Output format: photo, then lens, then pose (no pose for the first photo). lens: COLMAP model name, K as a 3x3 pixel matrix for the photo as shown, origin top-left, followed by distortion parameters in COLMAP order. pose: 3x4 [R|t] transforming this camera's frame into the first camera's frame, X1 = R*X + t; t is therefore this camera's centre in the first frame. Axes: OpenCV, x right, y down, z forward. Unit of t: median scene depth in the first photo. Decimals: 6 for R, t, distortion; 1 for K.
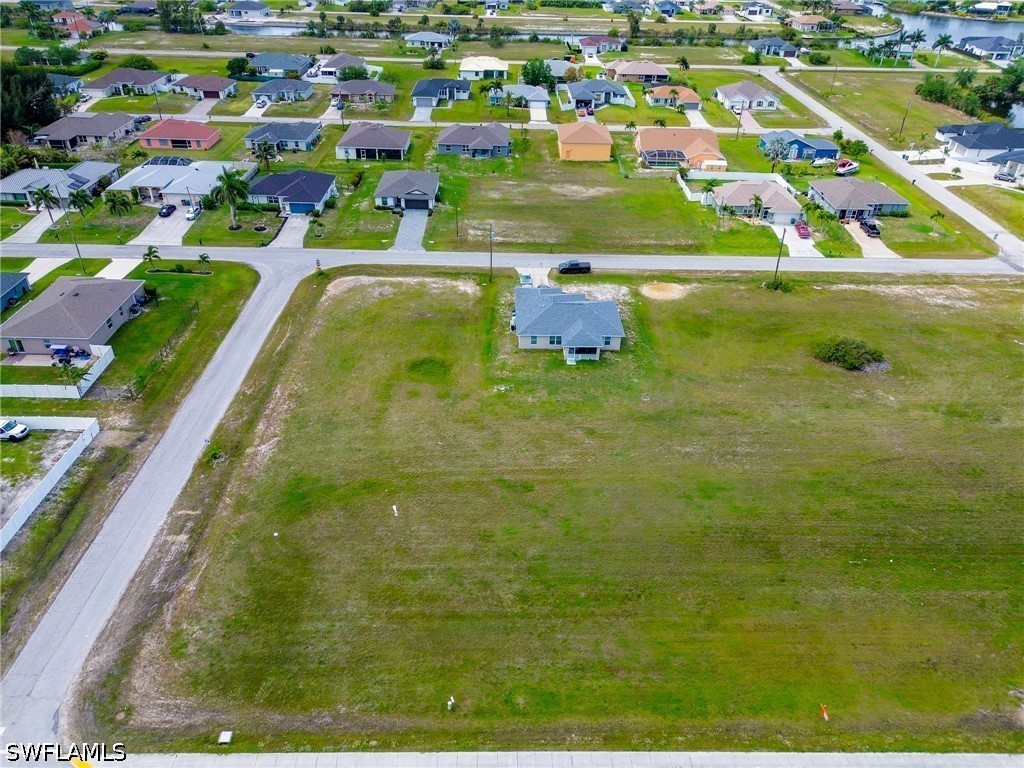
lens RADIAL K [[740.9, 0, 511.9], [0, 740.9, 394.3], [0, 0, 1]] dist [0.064126, -0.055362]
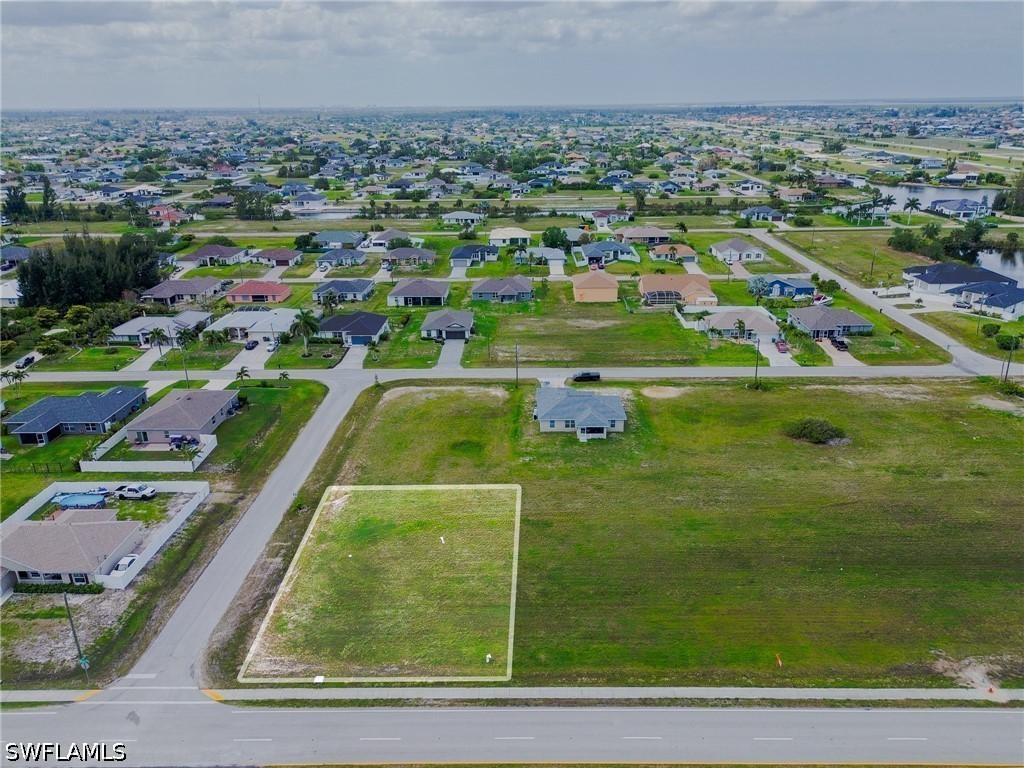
lens RADIAL K [[740.9, 0, 511.9], [0, 740.9, 394.3], [0, 0, 1]] dist [0.064126, -0.055362]
pose [[0.998997, -0.023259, -0.038262, 0.010466], [0.014486, 0.976431, -0.215345, 0.135449], [0.042369, 0.214575, 0.975788, -0.200009]]
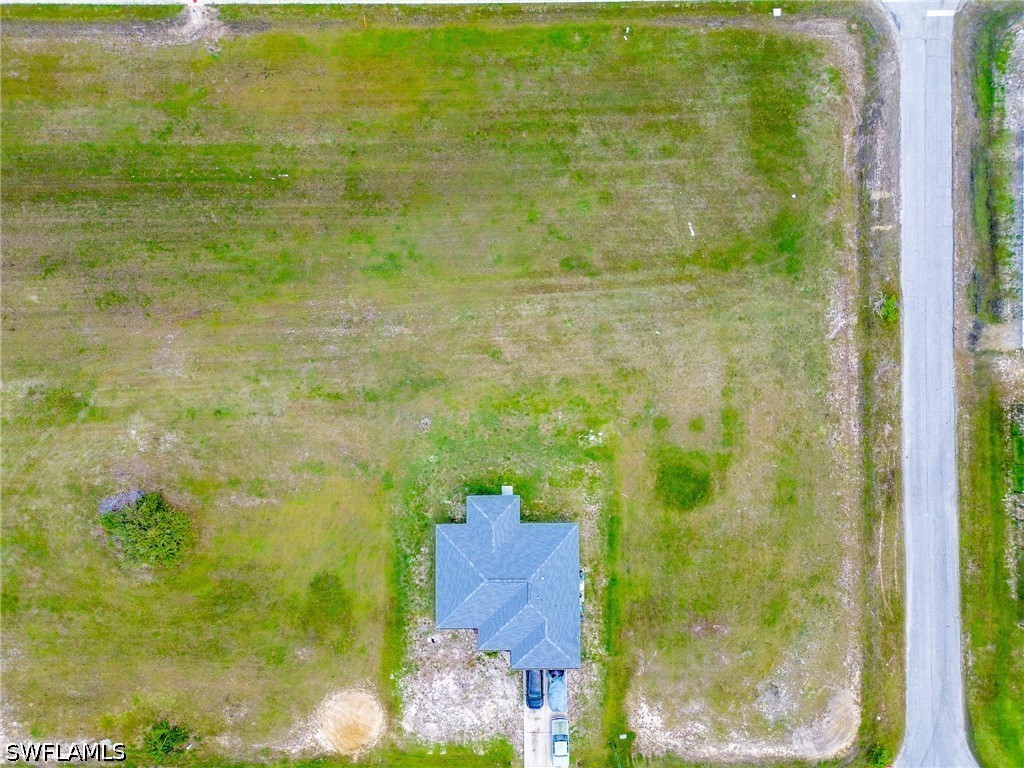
lens RADIAL K [[727.3, 0, 512.0], [0, 727.3, 384.0], [0, 0, 1]] dist [0.064686, -0.054461]
pose [[-0.999764, -0.007871, -0.020256, 0.087182], [-0.013096, -0.525626, 0.850615, -0.615472], [-0.017342, 0.850679, 0.525399, 0.460939]]
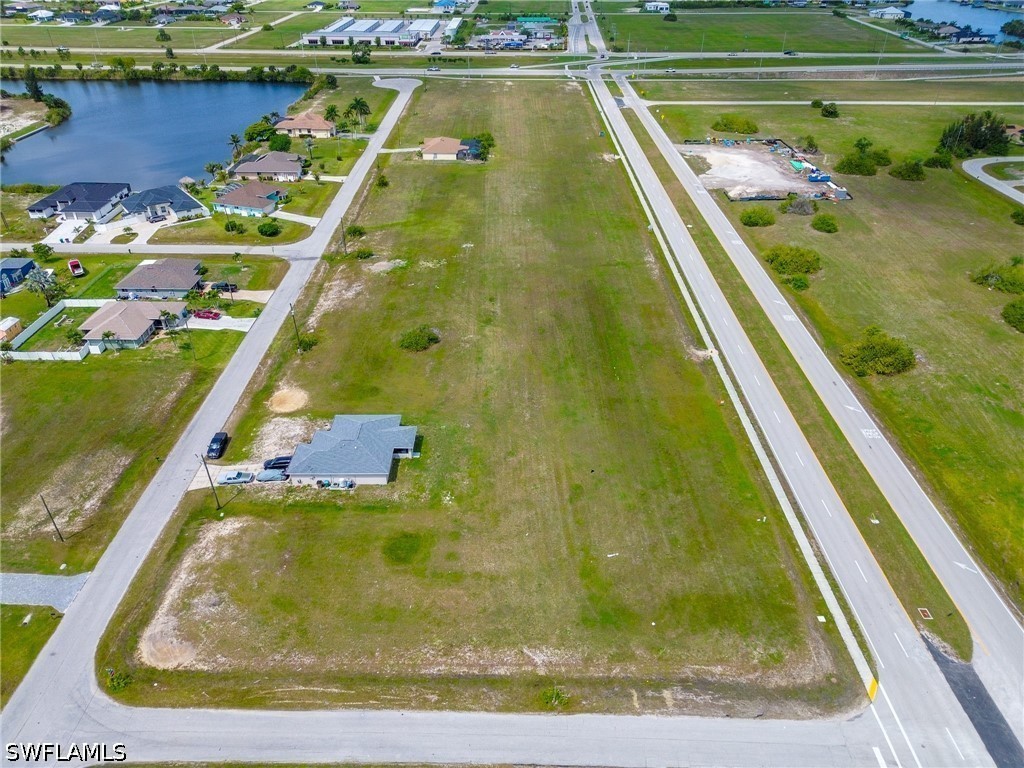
lens RADIAL K [[727.3, 0, 512.0], [0, 727.3, 384.0], [0, 0, 1]] dist [0.064686, -0.054461]
pose [[0.014478, -0.555465, 0.831414, -0.759823], [0.555193, 0.696010, 0.455335, -0.526282], [-0.831595, 0.455003, 0.318468, 0.435287]]
